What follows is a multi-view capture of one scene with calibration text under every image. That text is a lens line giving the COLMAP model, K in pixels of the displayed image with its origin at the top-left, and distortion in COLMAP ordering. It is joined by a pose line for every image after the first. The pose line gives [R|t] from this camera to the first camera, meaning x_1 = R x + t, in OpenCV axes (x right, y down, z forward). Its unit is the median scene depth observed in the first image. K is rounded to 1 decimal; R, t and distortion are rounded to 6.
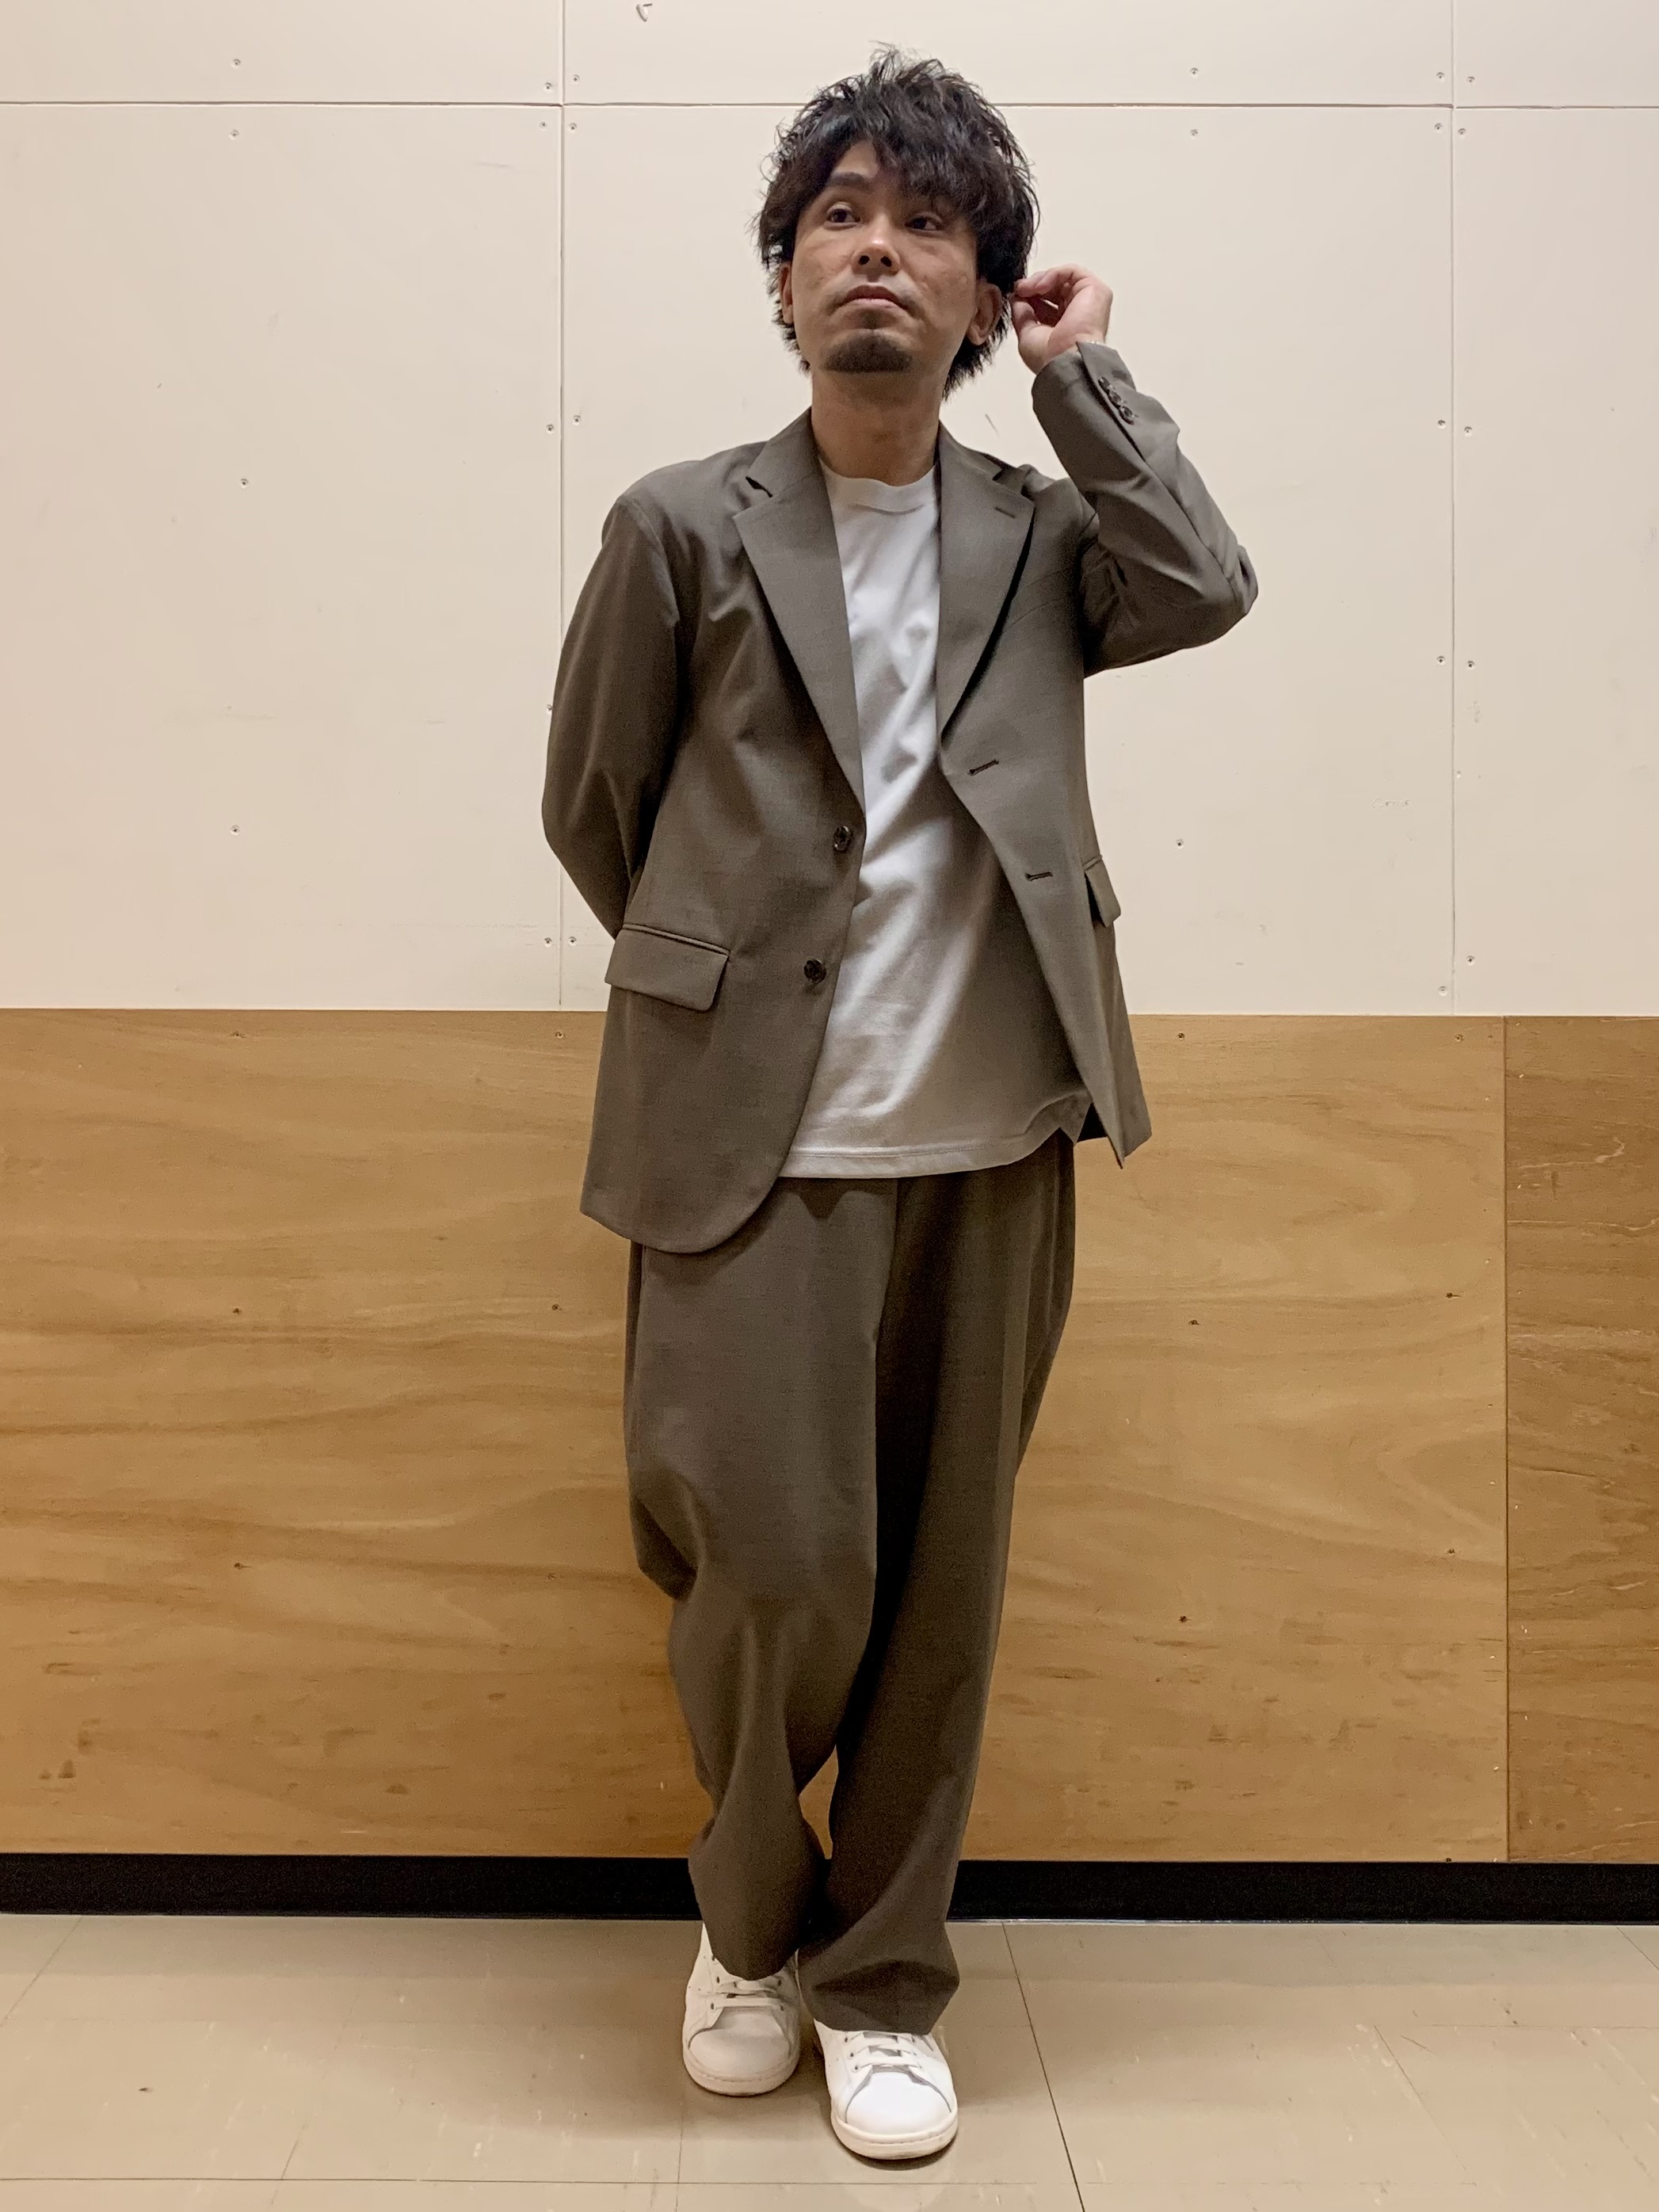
lens RADIAL K [[1573.9, 0, 843.5], [0, 1573.9, 1099.5], [0, 0, 1]] dist [0.000796, 0.002562]
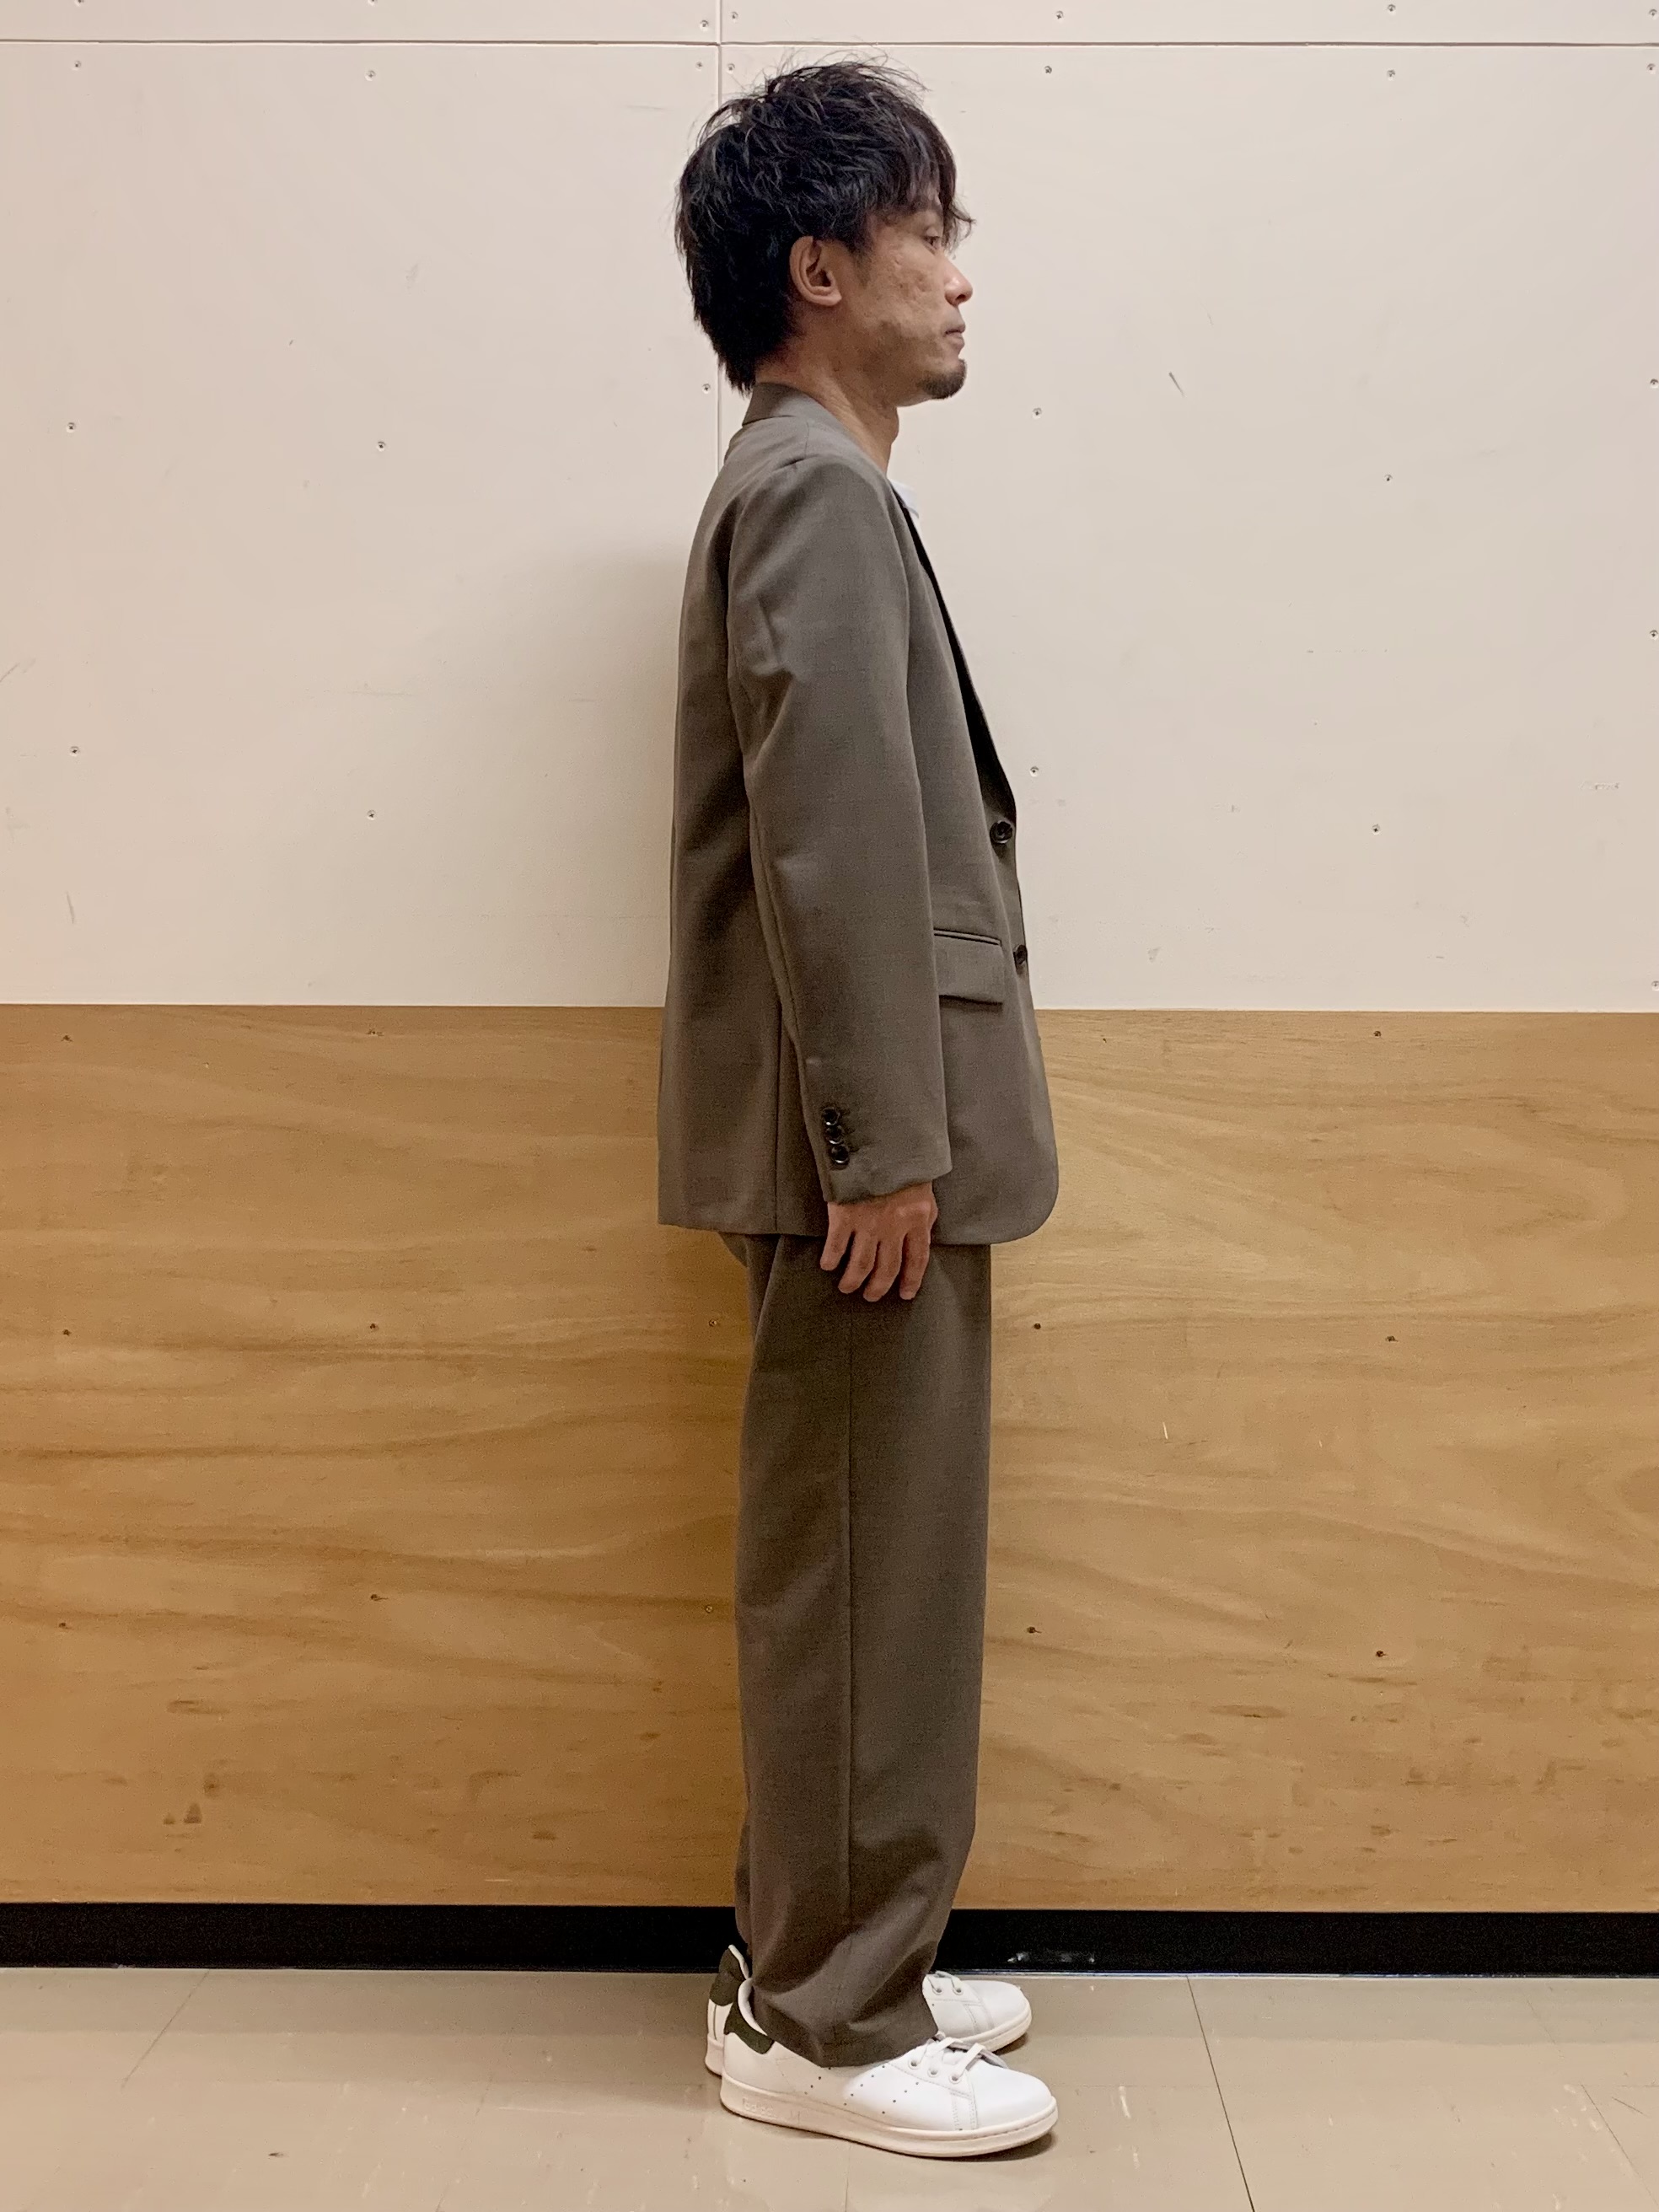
lens RADIAL K [[1671.9, 0, 674.2], [0, 1671.9, 1099.6], [0, 0, 1]] dist [0.003720, -0.003181]
pose [[1.000000, -0.000217, 0.000519, -0.205592], [0.000217, 1.000000, 0.000089, -0.001255], [-0.000519, -0.000089, 1.000000, 0.001050]]
